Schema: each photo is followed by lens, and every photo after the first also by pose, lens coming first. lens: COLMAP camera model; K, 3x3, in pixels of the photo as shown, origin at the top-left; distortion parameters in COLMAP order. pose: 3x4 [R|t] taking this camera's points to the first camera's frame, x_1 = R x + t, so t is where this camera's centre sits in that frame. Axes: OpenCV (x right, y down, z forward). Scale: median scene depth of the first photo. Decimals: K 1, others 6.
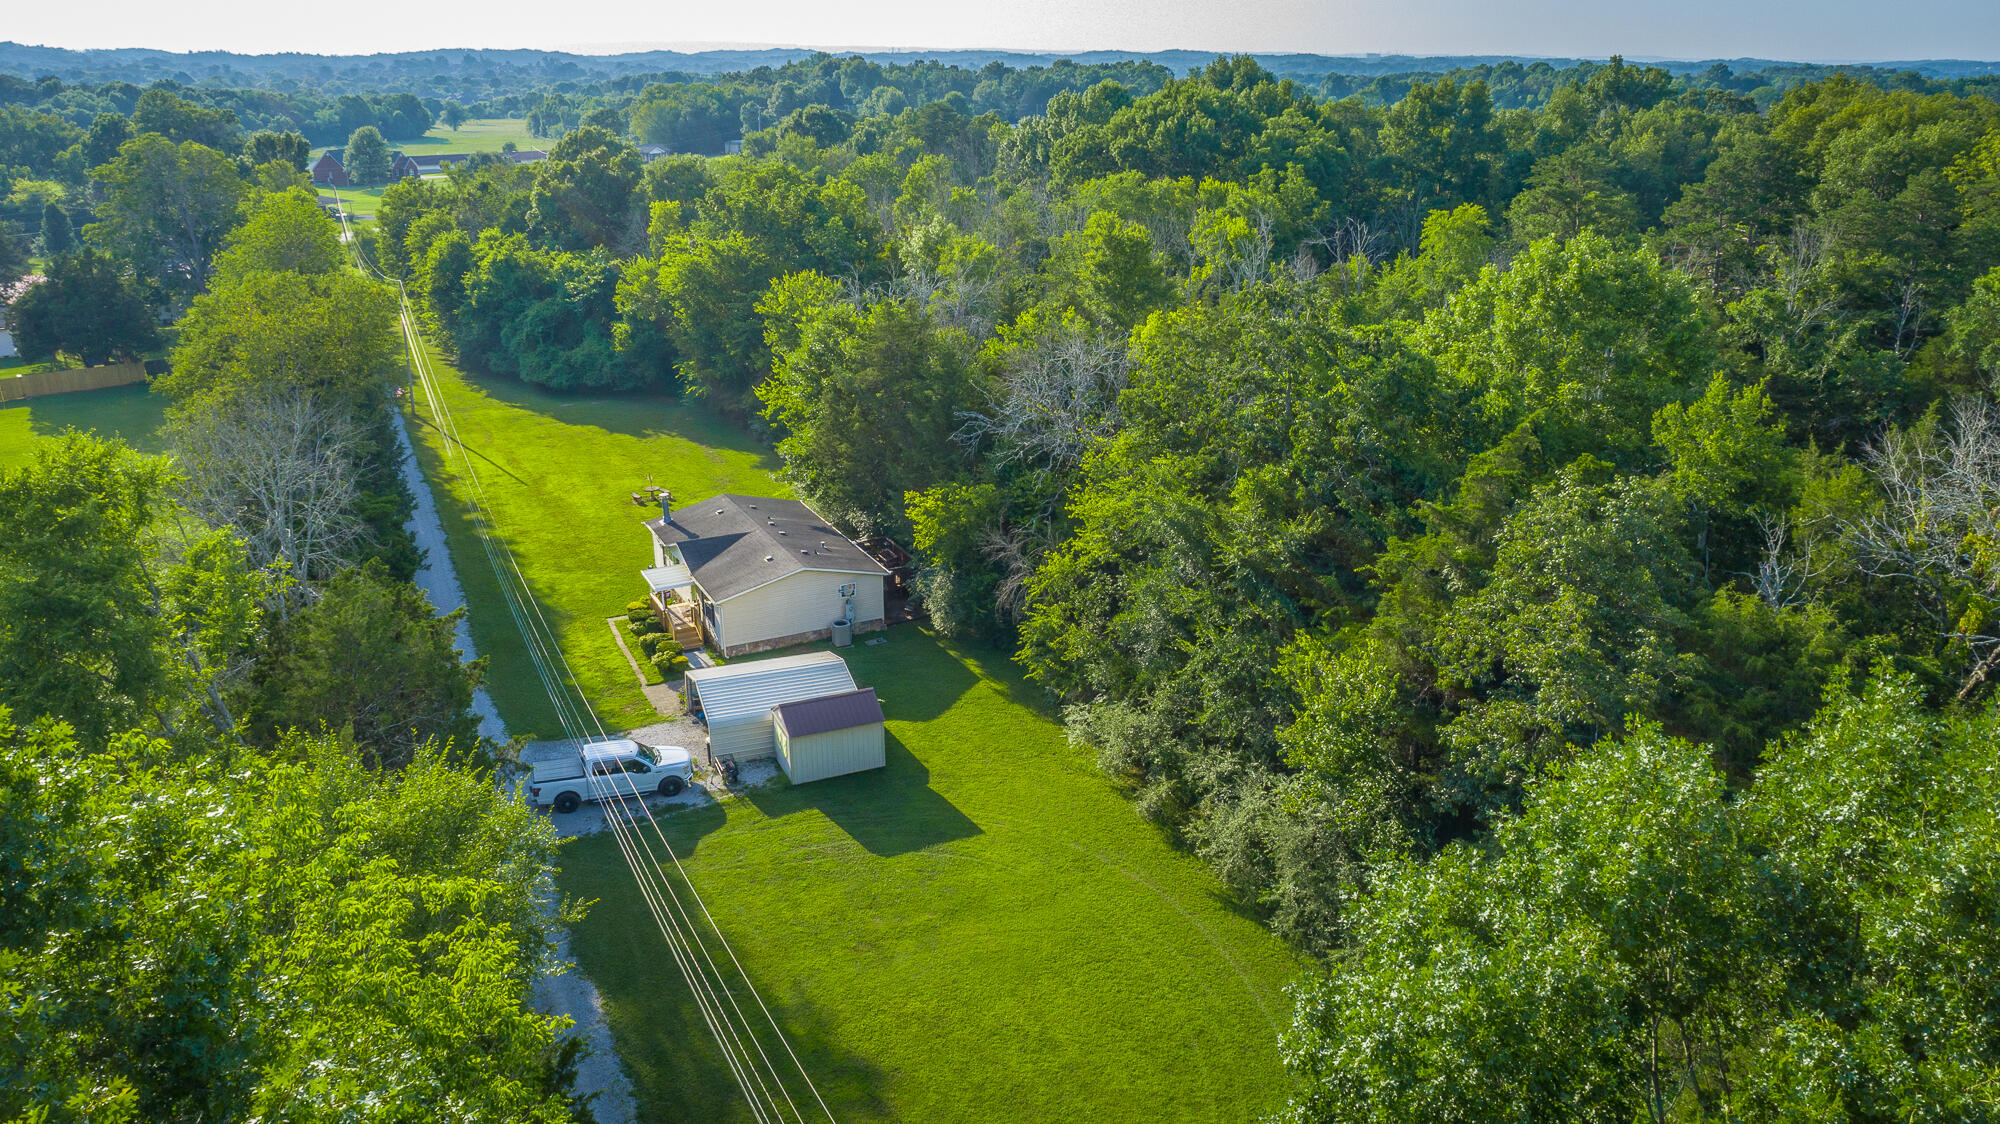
lens RADIAL K [[1347.4, 0, 1002.5], [0, 1347.4, 567.3], [0, 0, 1]] dist [-0.015623, 0.011146]
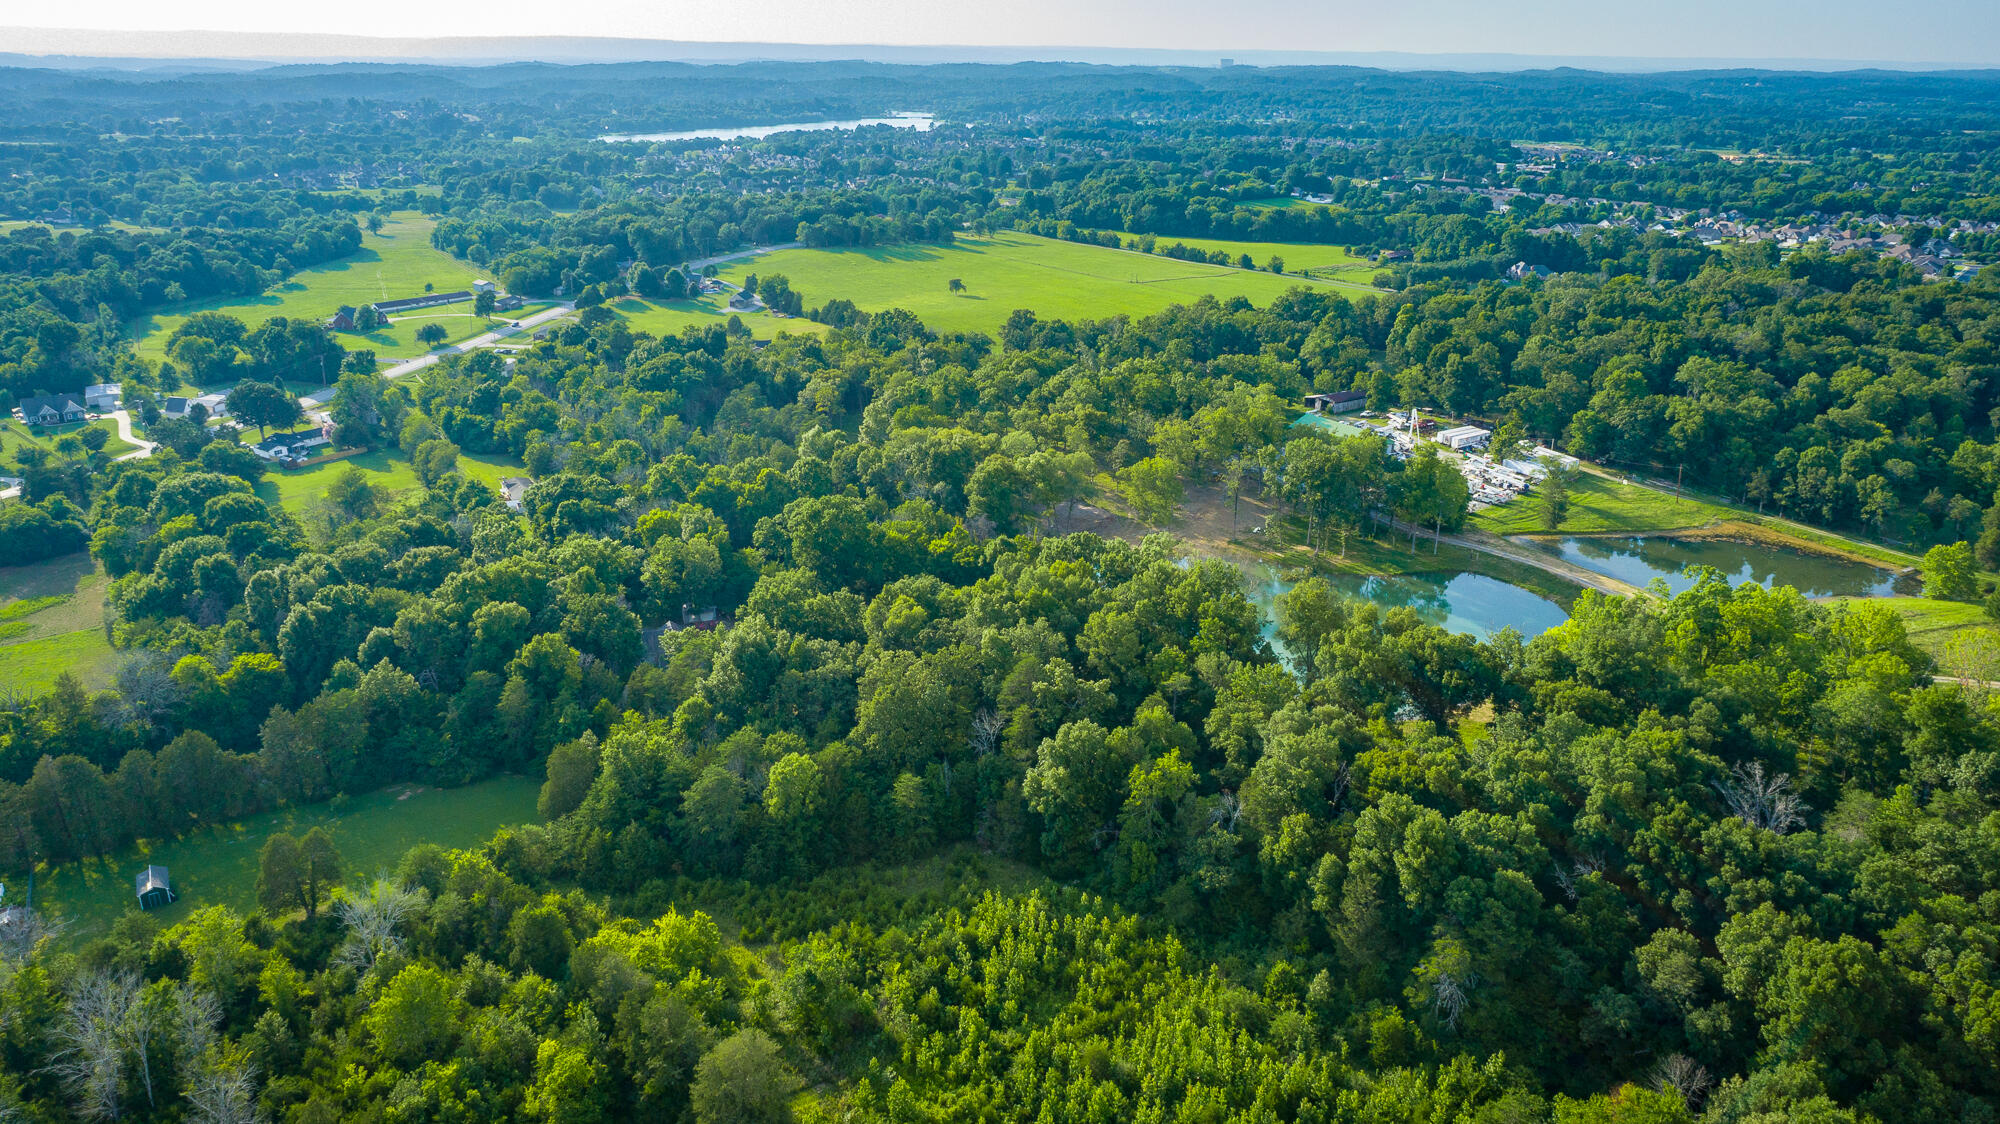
lens RADIAL K [[1347.4, 0, 1002.6], [0, 1347.4, 556.5], [0, 0, 1]] dist [-0.015623, 0.011146]
pose [[0.996670, -0.022995, 0.078226, 0.741070], [0.023094, 0.999733, -0.000360, 0.176675], [-0.078197, 0.002166, 0.996936, -2.560592]]
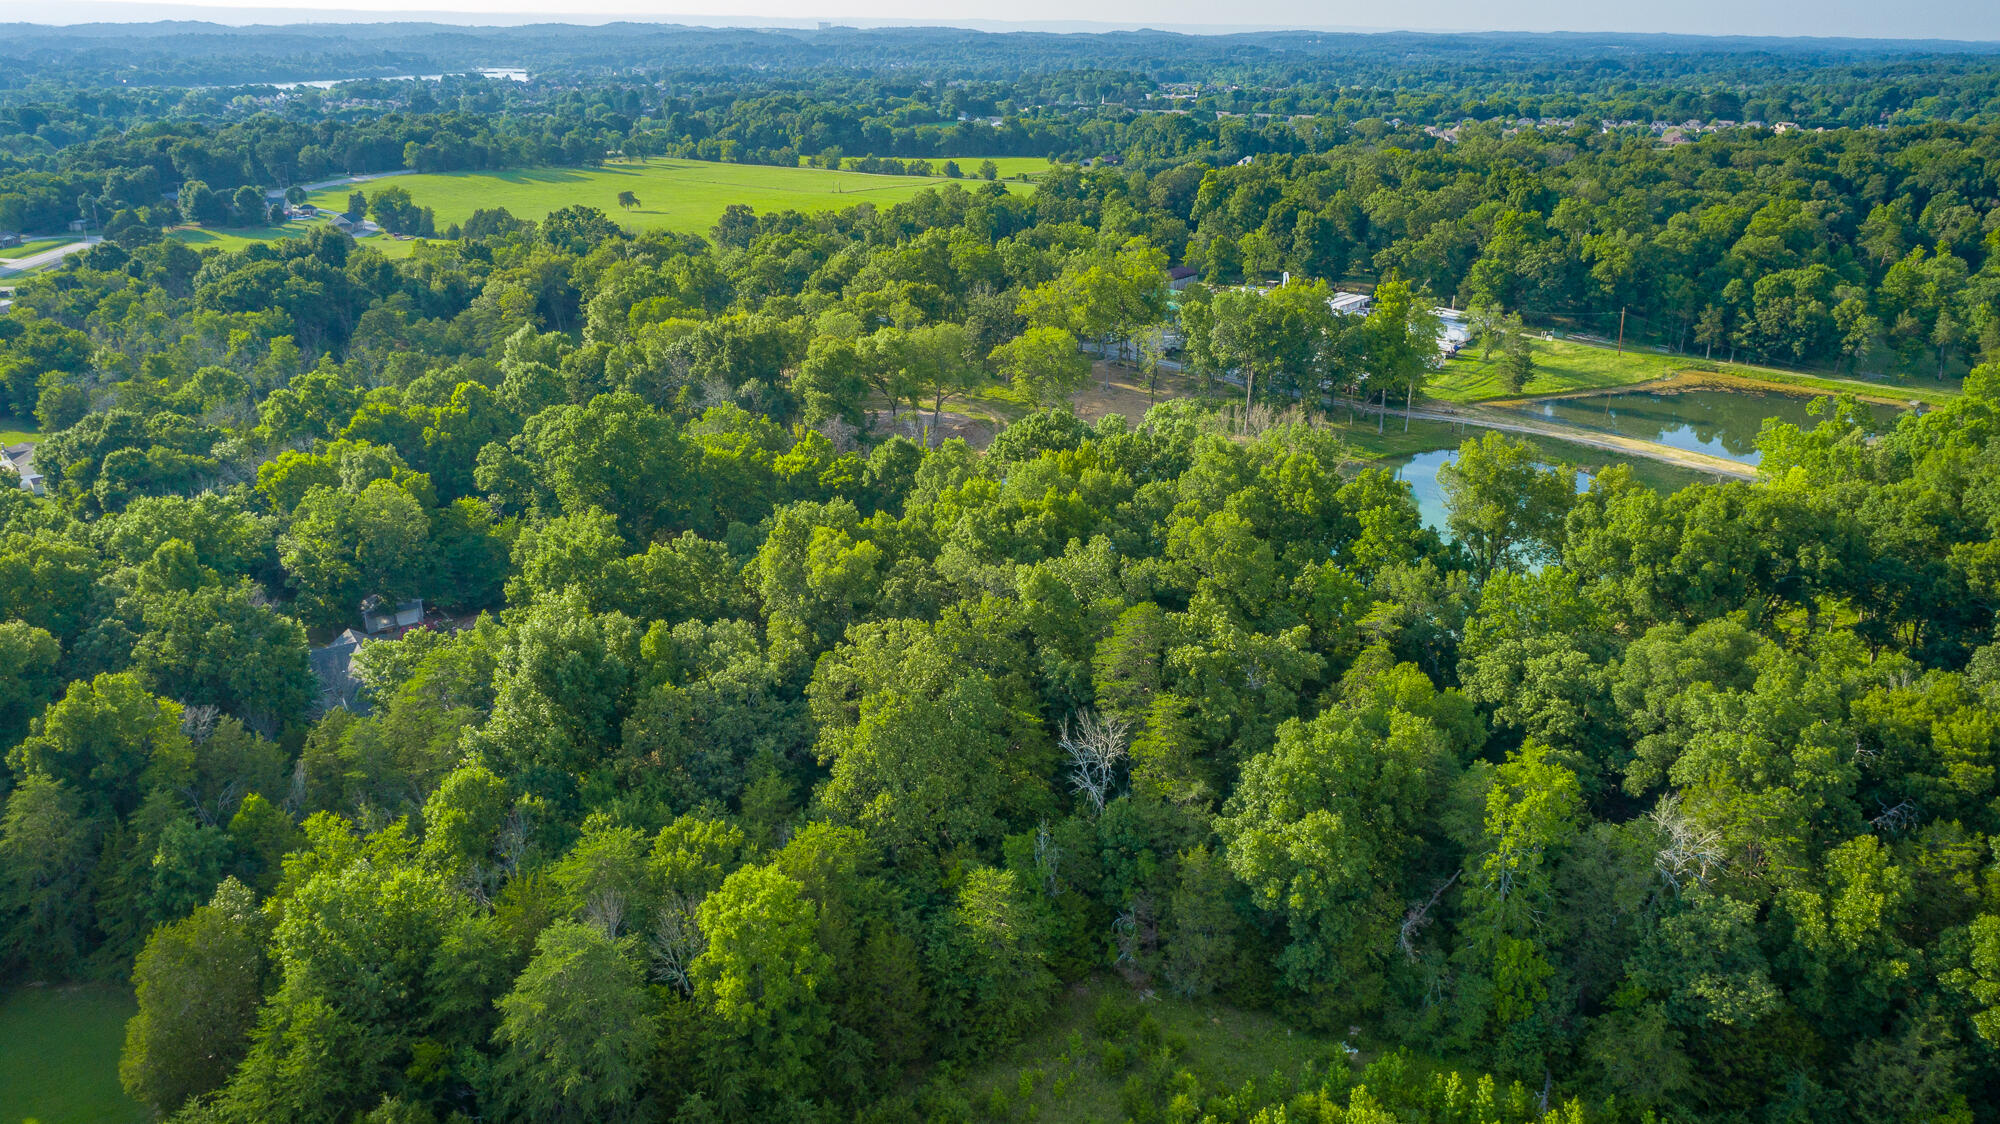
lens RADIAL K [[1347.4, 0, 1003.8], [0, 1347.4, 553.3], [0, 0, 1]] dist [-0.015623, 0.011146]
pose [[0.934224, -0.125013, 0.334063, 0.534608], [0.119720, 0.992137, 0.036475, 0.224622], [-0.335996, 0.005918, 0.941845, -1.721772]]
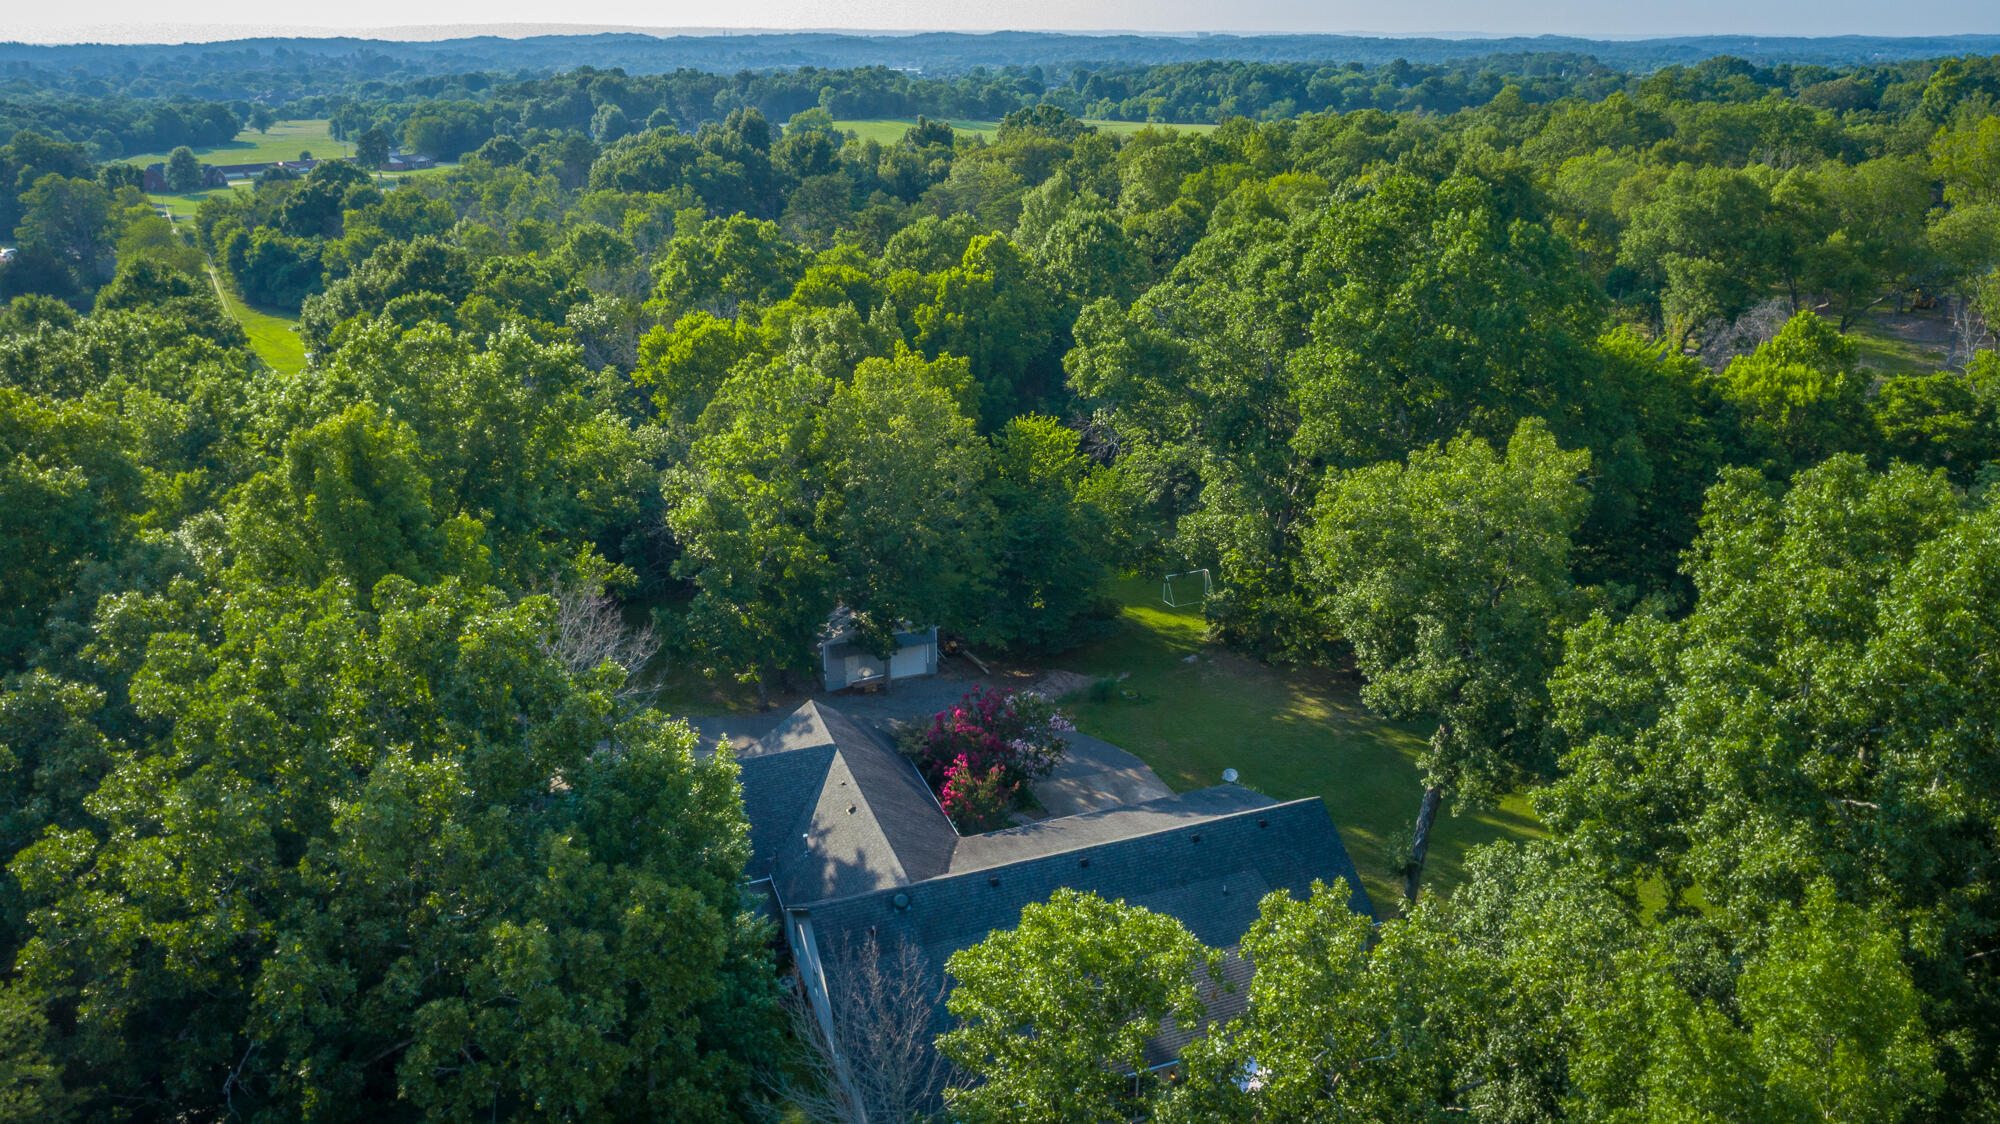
lens RADIAL K [[1347.4, 0, 1002.1], [0, 1347.4, 564.5], [0, 0, 1]] dist [-0.015623, 0.011146]
pose [[0.994330, -0.044330, 0.096663, 0.403243], [0.043158, 0.998968, 0.014176, 0.213800], [-0.097192, -0.009924, 0.995216, -0.871013]]
